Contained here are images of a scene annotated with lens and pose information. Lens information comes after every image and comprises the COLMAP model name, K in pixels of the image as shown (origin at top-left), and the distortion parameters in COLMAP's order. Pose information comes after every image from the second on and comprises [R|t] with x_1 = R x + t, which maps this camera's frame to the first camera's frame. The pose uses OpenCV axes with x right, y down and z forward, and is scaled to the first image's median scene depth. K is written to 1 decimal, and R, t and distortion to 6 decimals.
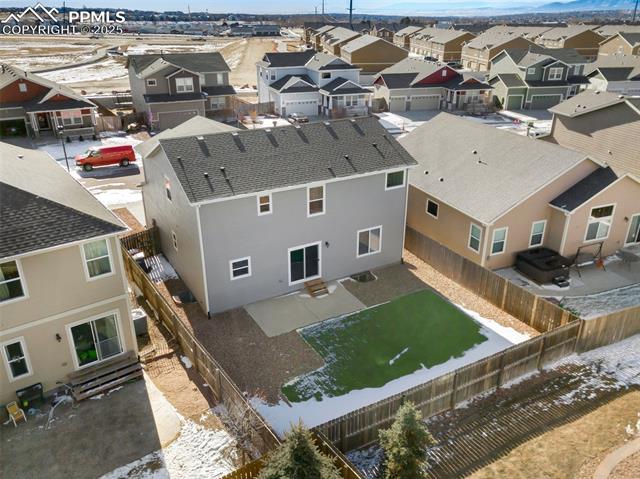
lens RADIAL K [[520.9, 0, 323.7], [0, 520.9, 241.3], [0, 0, 1]] dist [0.041586, -0.003620]
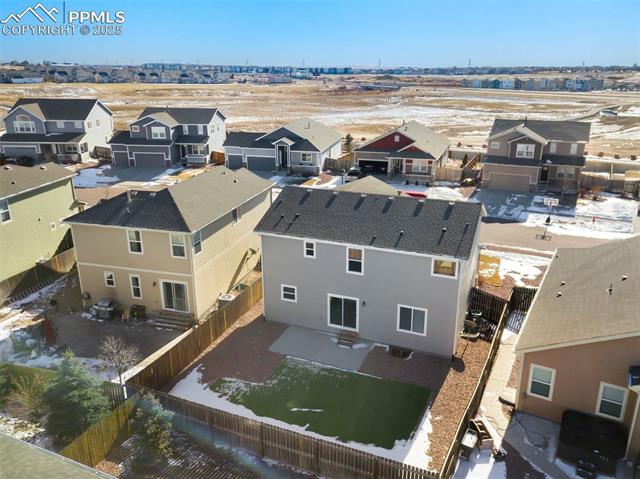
lens RADIAL K [[514.0, 0, 320.0], [0, 514.0, 239.5], [0, 0, 1]] dist [0.040992, -0.004244]
pose [[0.608147, 0.253951, -0.752108, 0.686129], [-0.323552, 0.944475, 0.057284, -0.145318], [0.724894, 0.208509, 0.656546, 0.188519]]
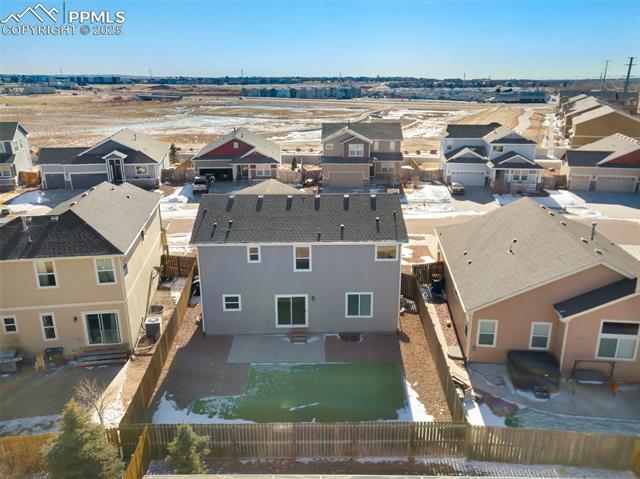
lens RADIAL K [[514.0, 0, 320.0], [0, 514.0, 239.5], [0, 0, 1]] dist [0.040992, -0.004244]
pose [[0.876174, 0.144080, -0.459957, 0.488441], [-0.193574, 0.979123, -0.062032, -0.051287], [0.441417, 0.143386, 0.885772, -0.003303]]
